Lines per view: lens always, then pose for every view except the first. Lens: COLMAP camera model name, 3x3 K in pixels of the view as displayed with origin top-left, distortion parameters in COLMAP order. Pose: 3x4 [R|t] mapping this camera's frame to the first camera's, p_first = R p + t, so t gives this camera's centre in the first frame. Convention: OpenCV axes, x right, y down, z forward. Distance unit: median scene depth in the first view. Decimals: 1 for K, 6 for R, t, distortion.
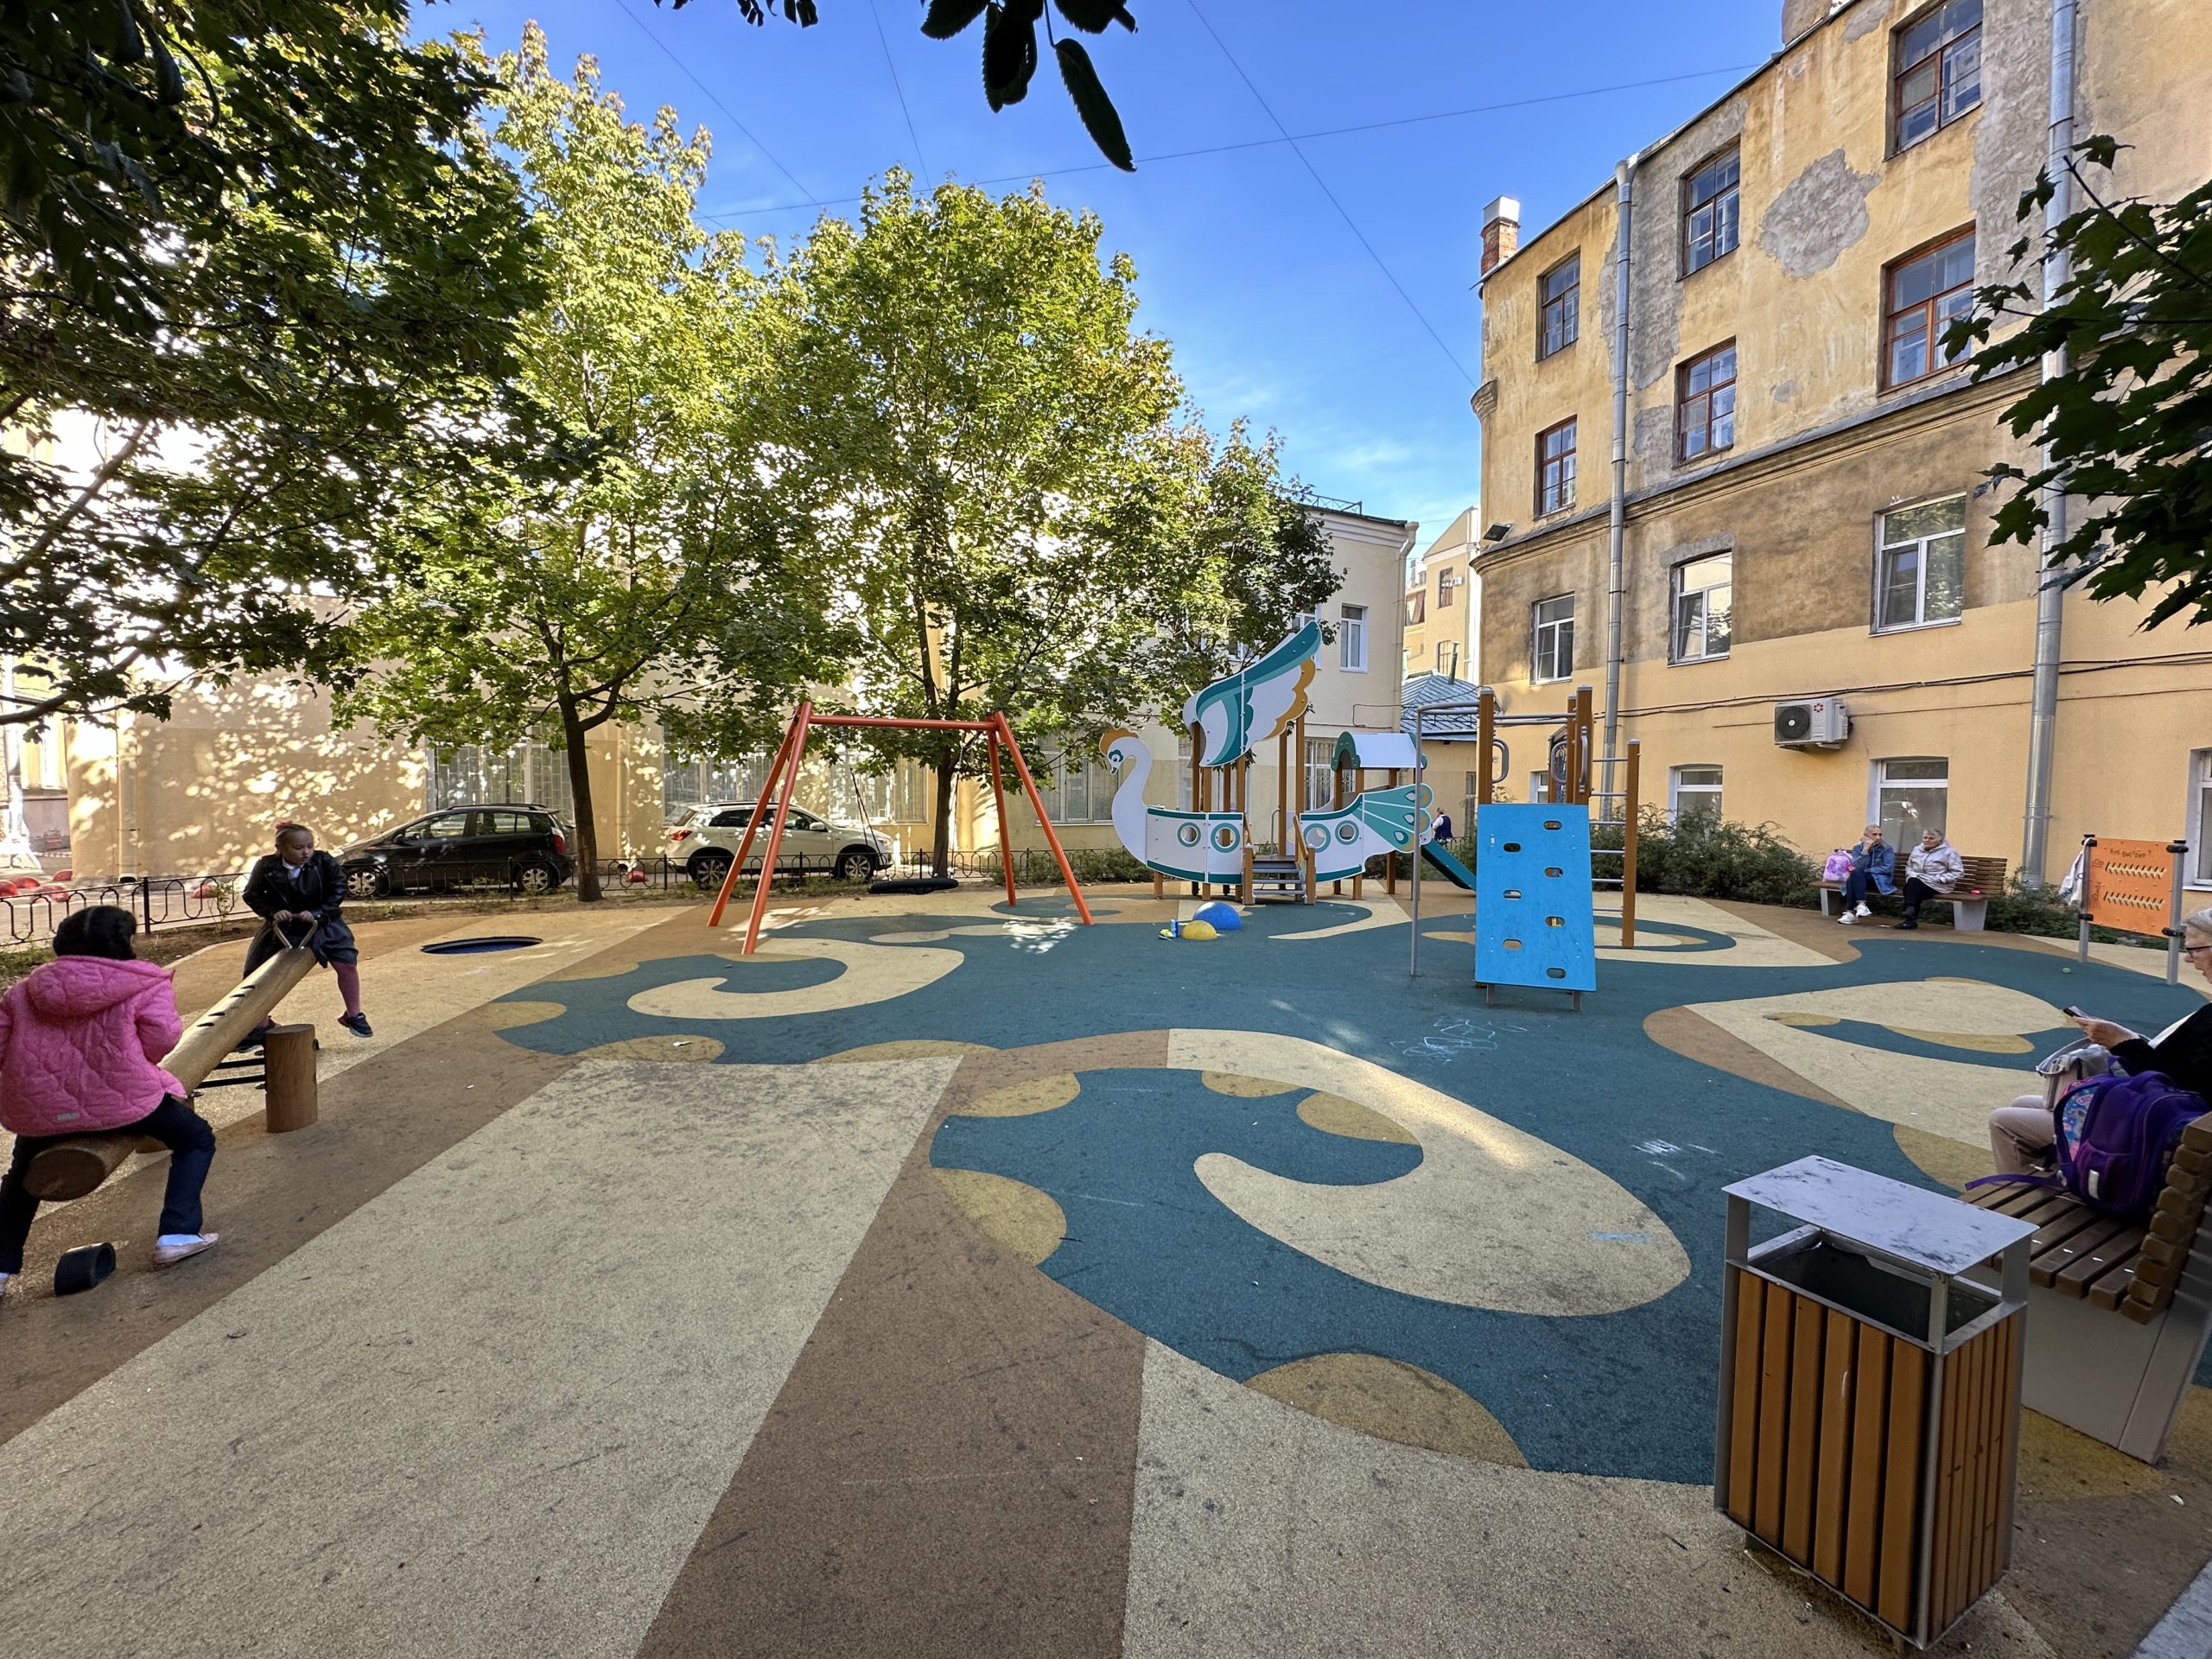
lens RADIAL K [[889.5, 0, 1106.0], [0, 889.5, 829.5], [0, 0, 1]] dist [-0.000280, -0.000051]
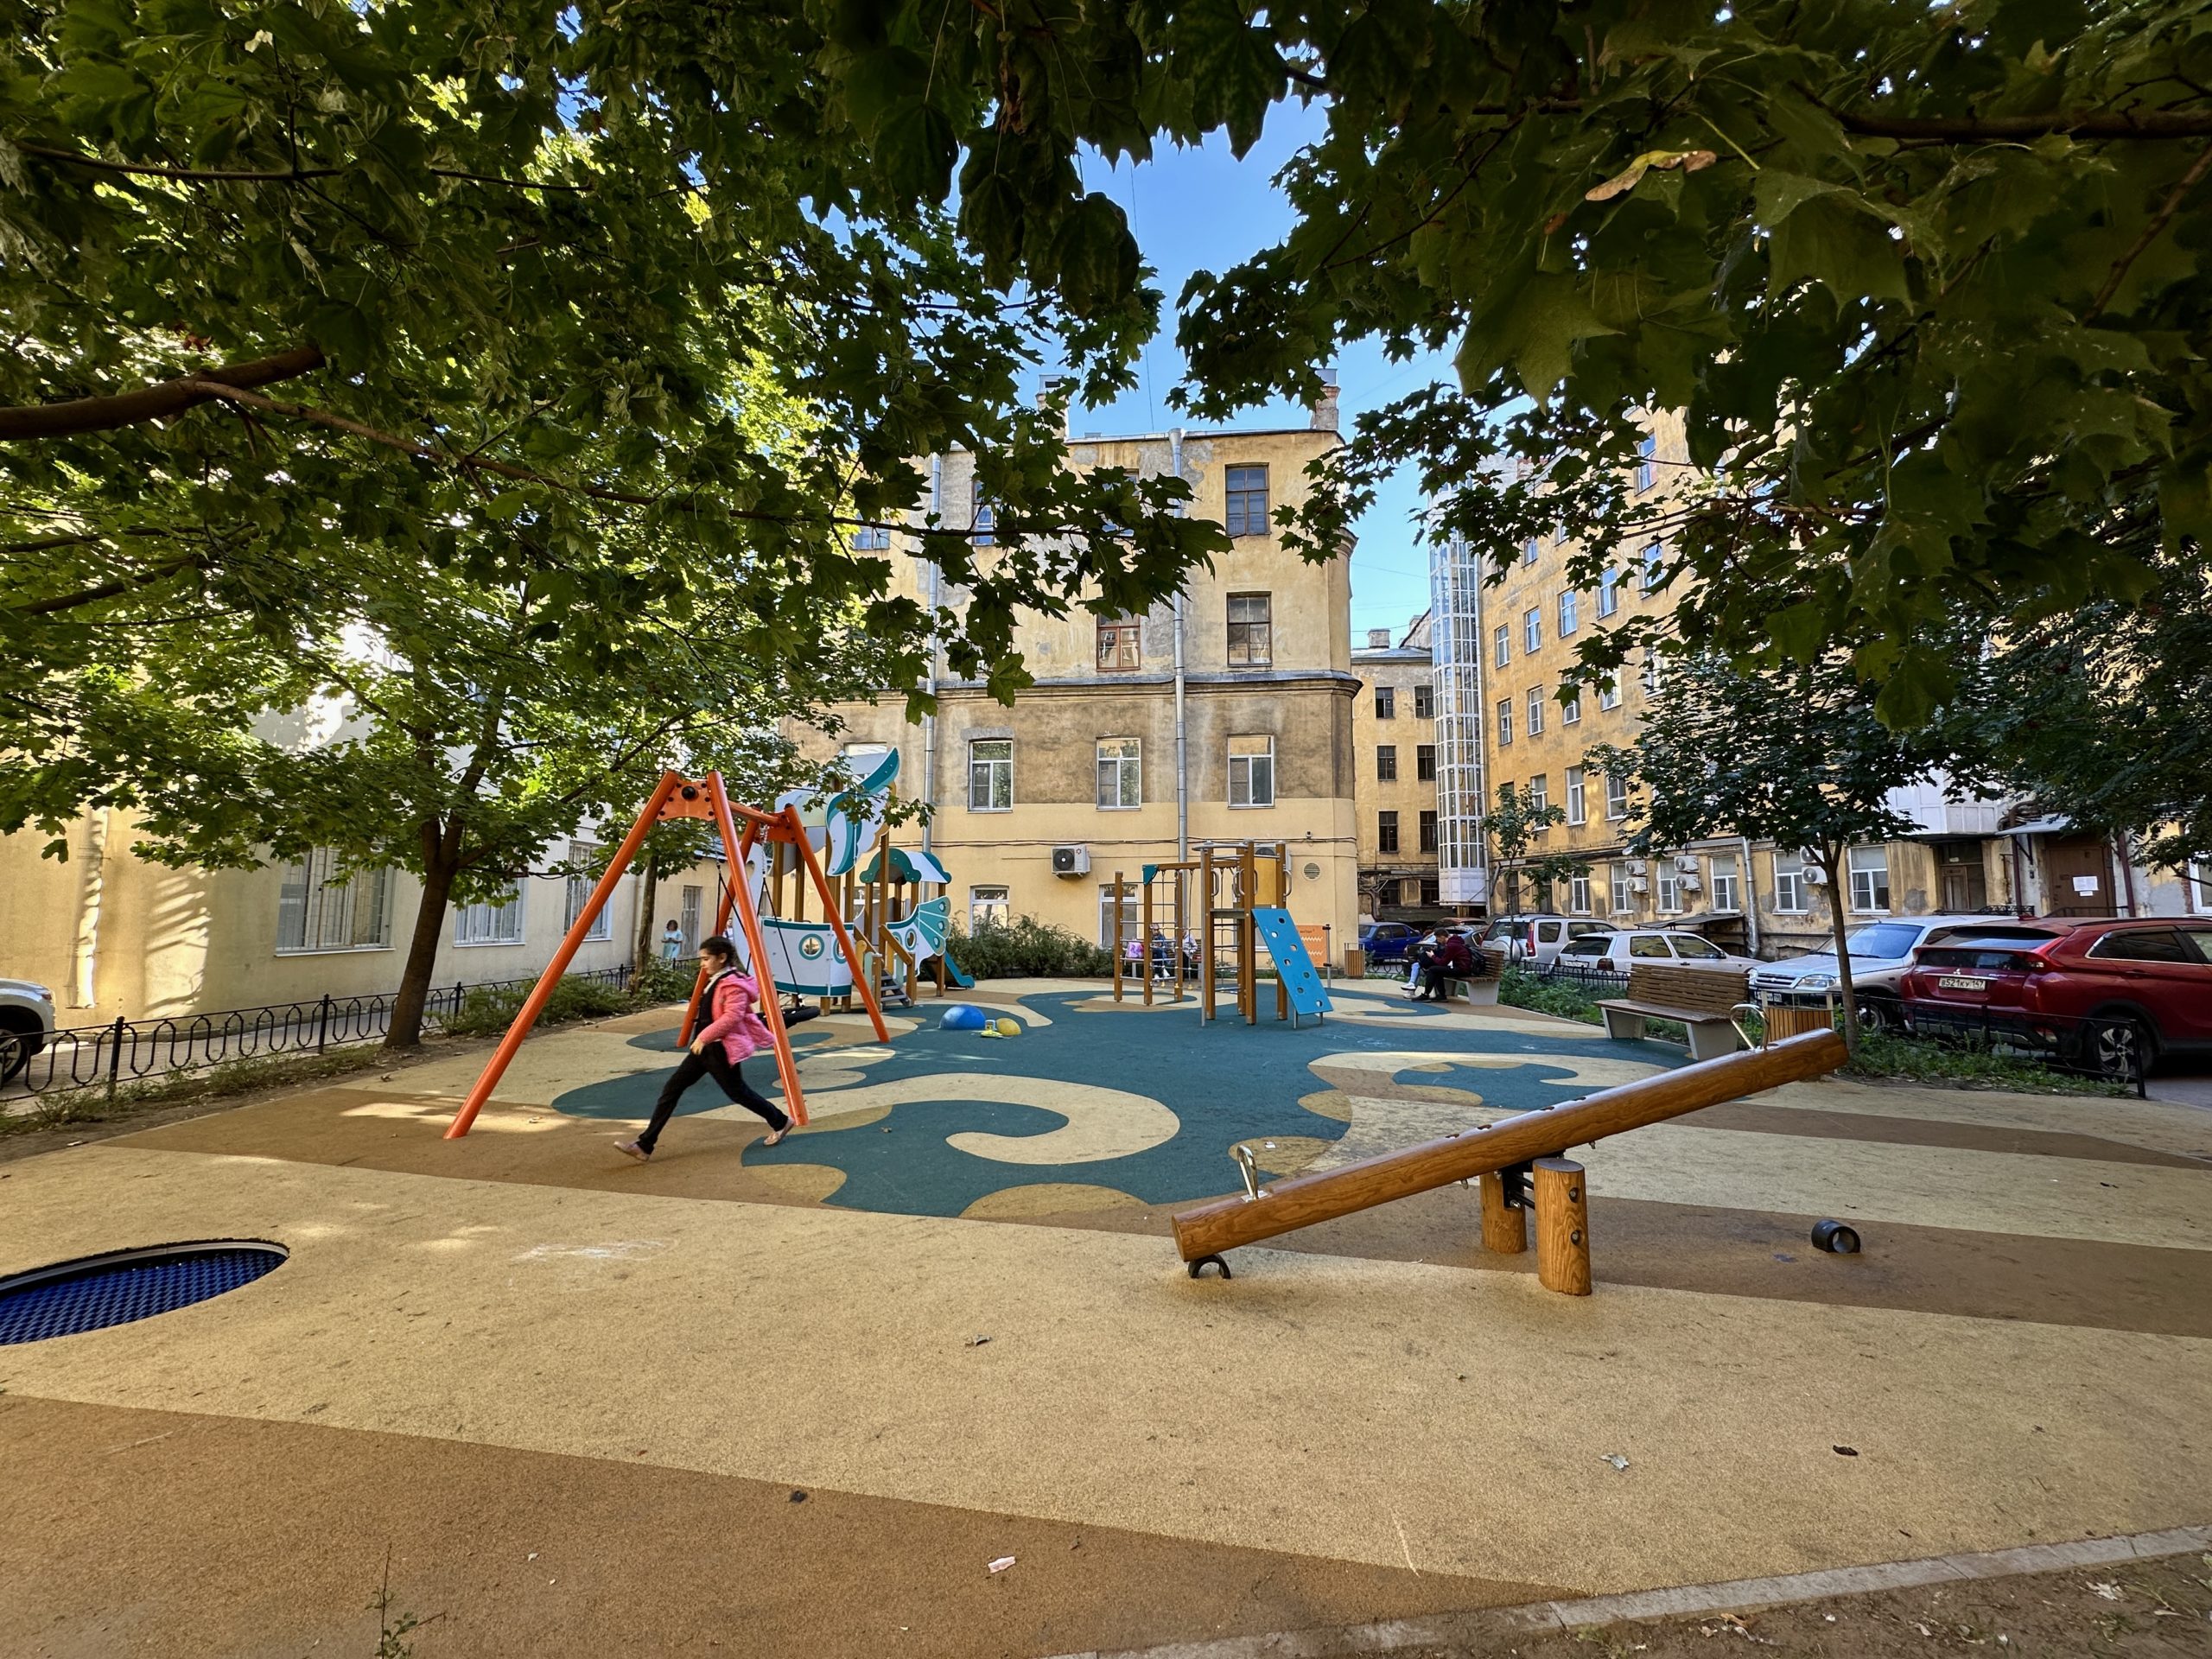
lens RADIAL K [[889.5, 0, 1106.0], [0, 889.5, 829.5], [0, 0, 1]] dist [-0.000280, -0.000051]
pose [[0.411386, 0.078649, 0.908062, -0.608431], [0.039576, 0.993789, -0.104004, -0.008074], [-0.910602, 0.078723, 0.405718, 0.298910]]
